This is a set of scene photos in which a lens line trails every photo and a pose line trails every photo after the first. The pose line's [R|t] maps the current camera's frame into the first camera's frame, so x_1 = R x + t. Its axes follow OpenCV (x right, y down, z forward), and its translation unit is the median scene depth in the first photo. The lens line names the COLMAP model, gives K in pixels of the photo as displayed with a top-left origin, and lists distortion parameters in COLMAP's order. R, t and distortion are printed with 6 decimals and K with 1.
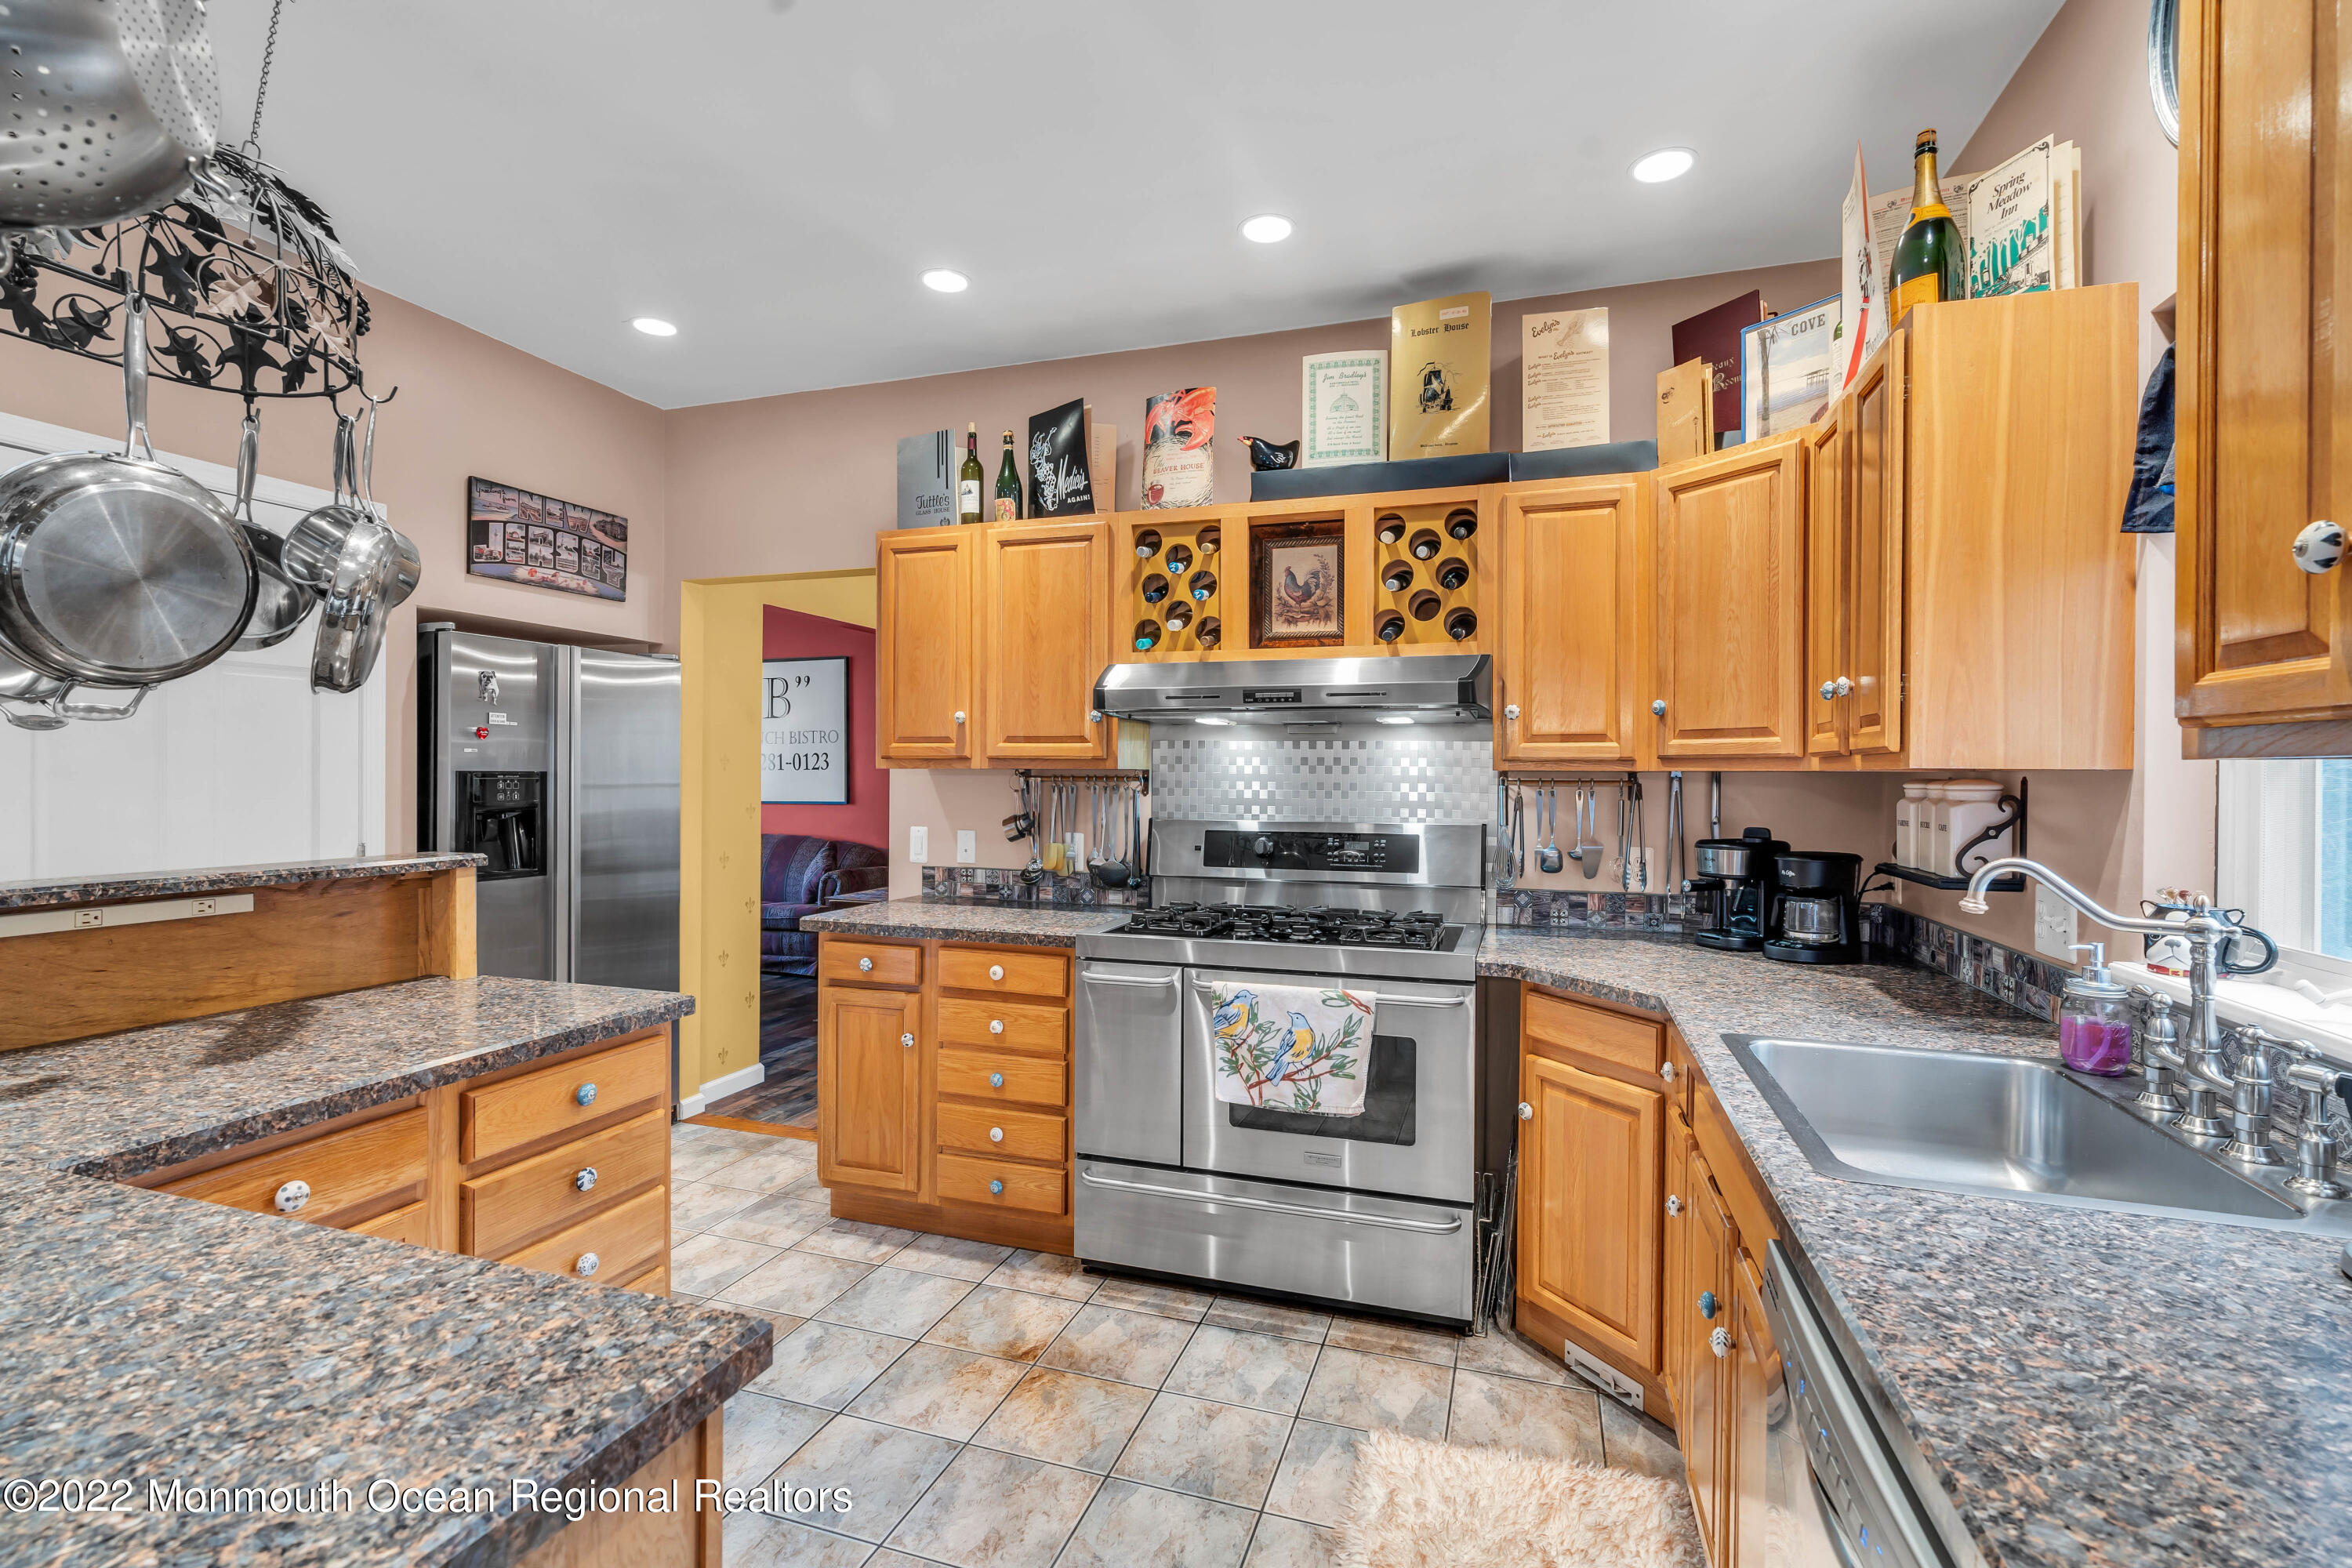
lens RADIAL K [[1067.0, 0, 1188.2], [0, 1067.0, 783.0], [0, 0, 1]] dist [-0.012439, 0.004396]
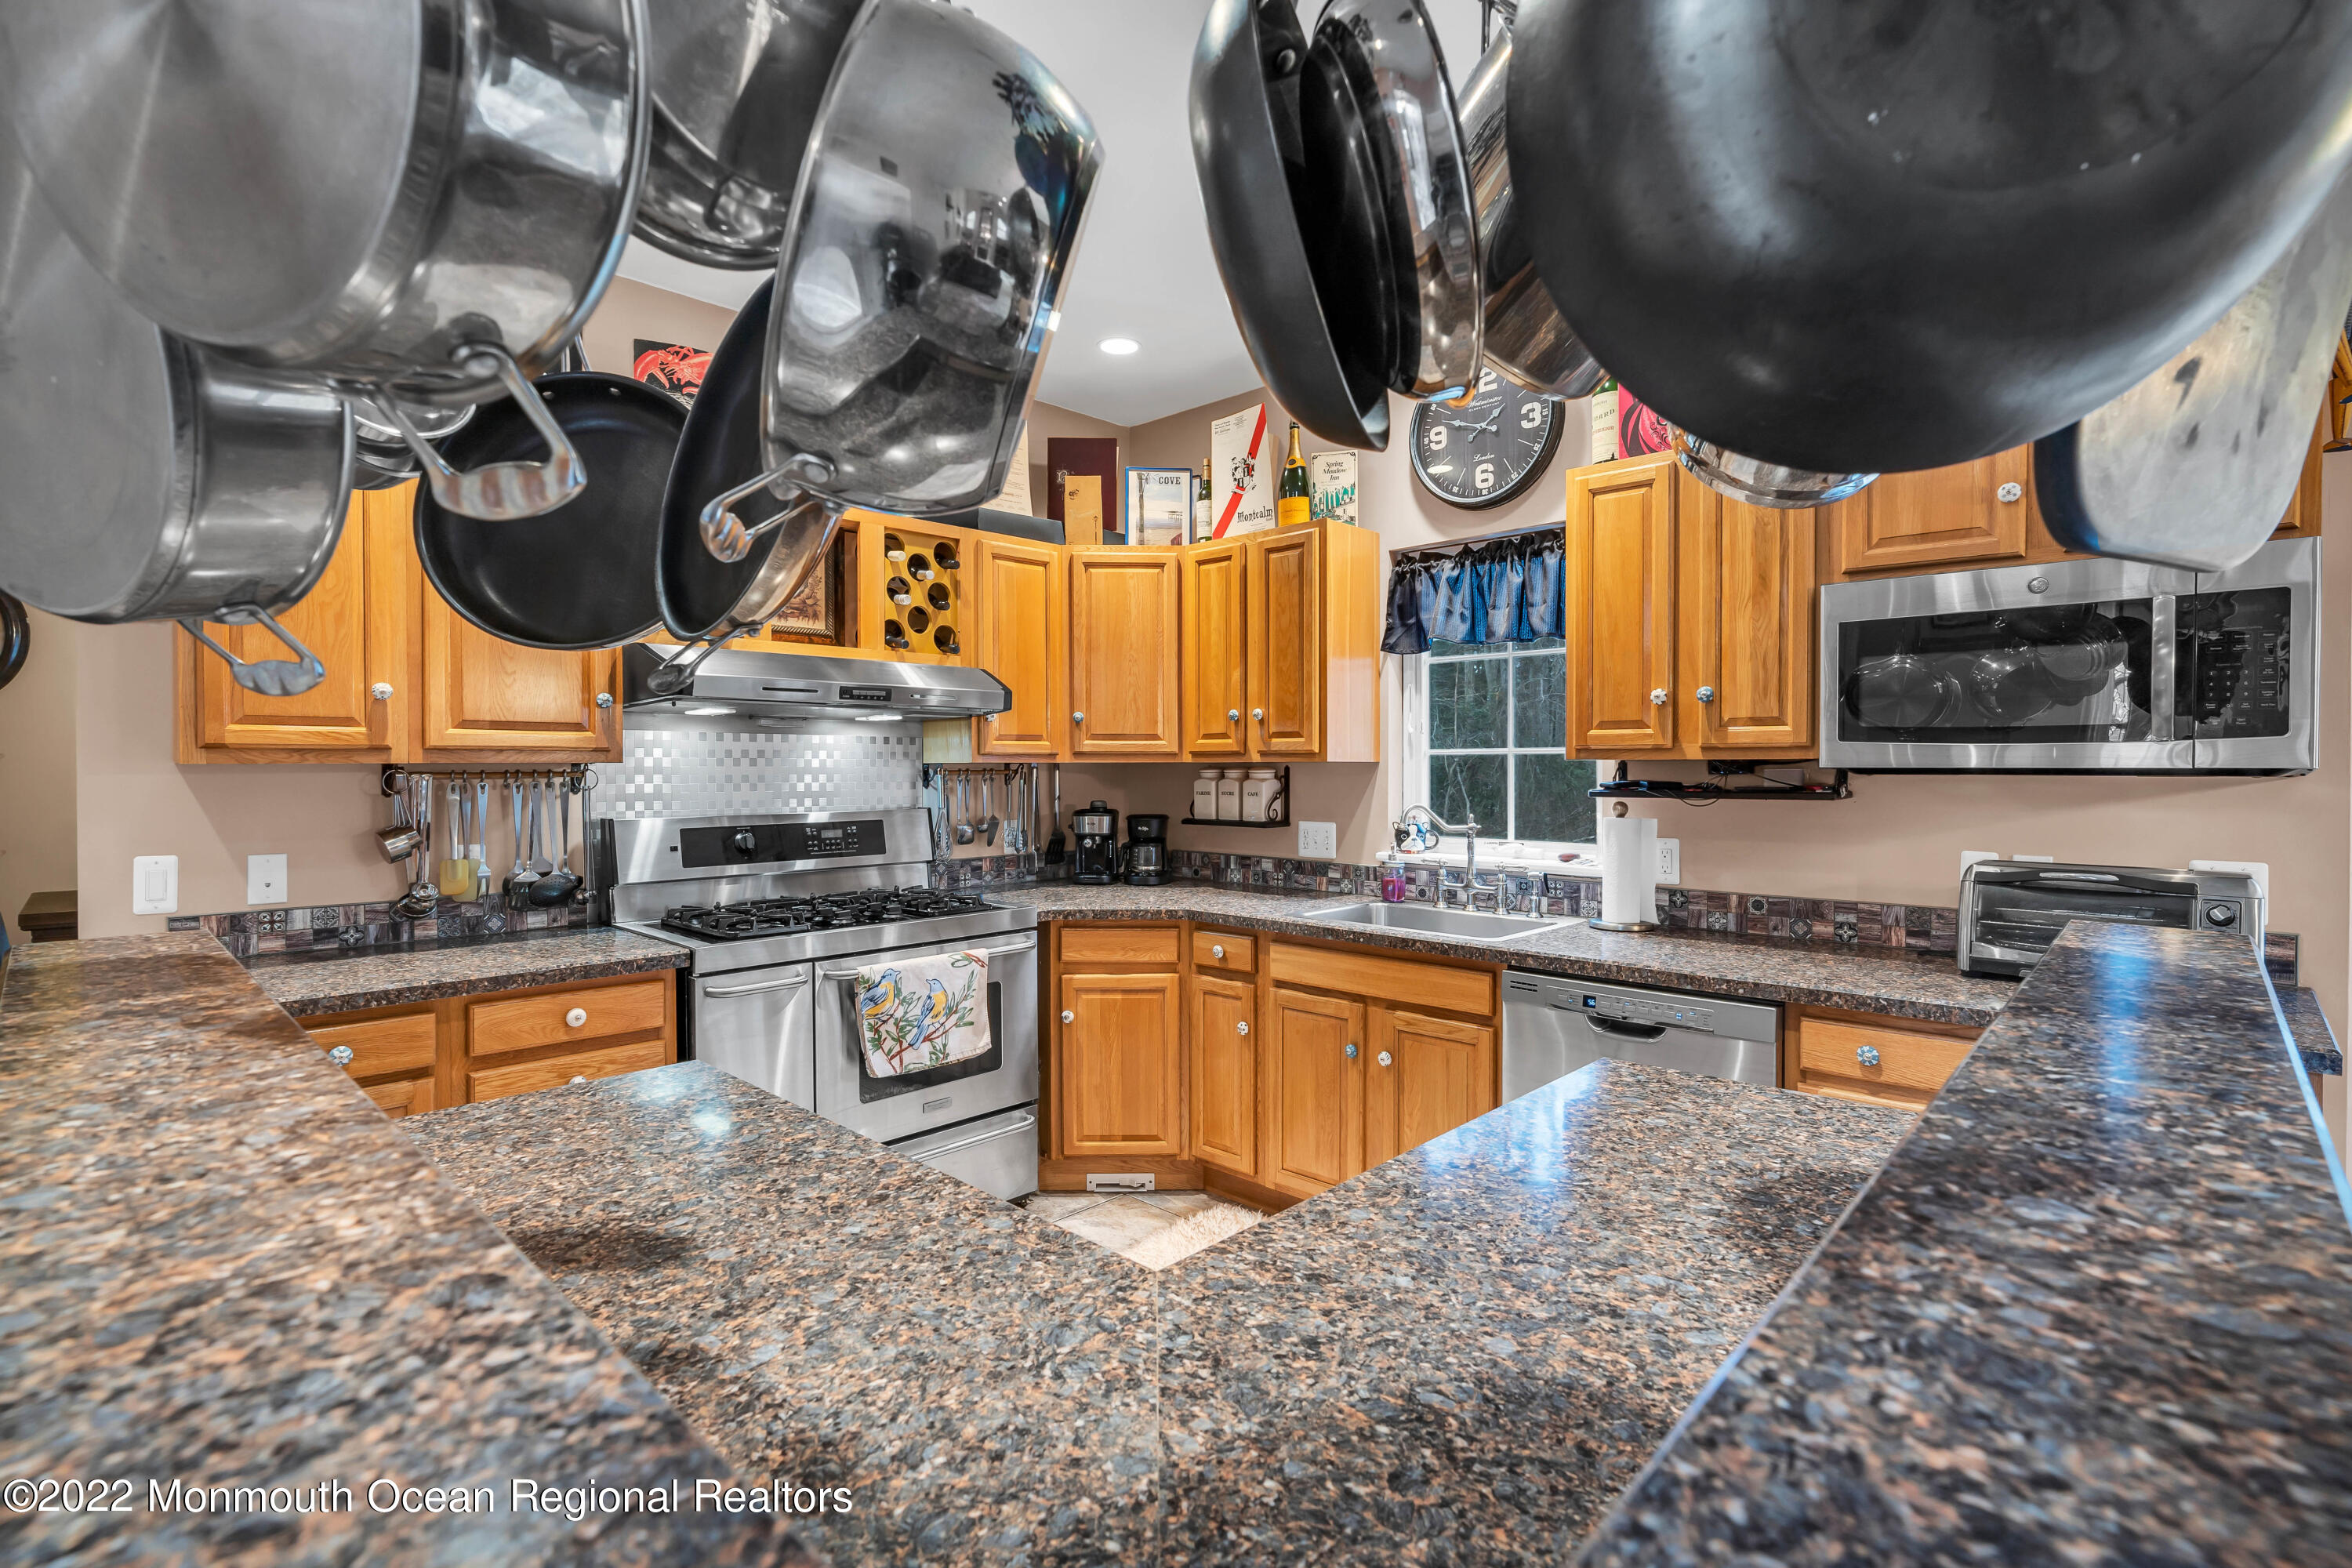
lens RADIAL K [[1067.0, 0, 1173.6], [0, 1067.0, 782.4], [0, 0, 1]] dist [-0.012439, 0.004396]
pose [[0.437329, -0.021297, 0.899049, -0.671631], [0.010566, 0.999772, 0.018544, -0.008693], [-0.899239, 0.001390, 0.437455, 0.236543]]
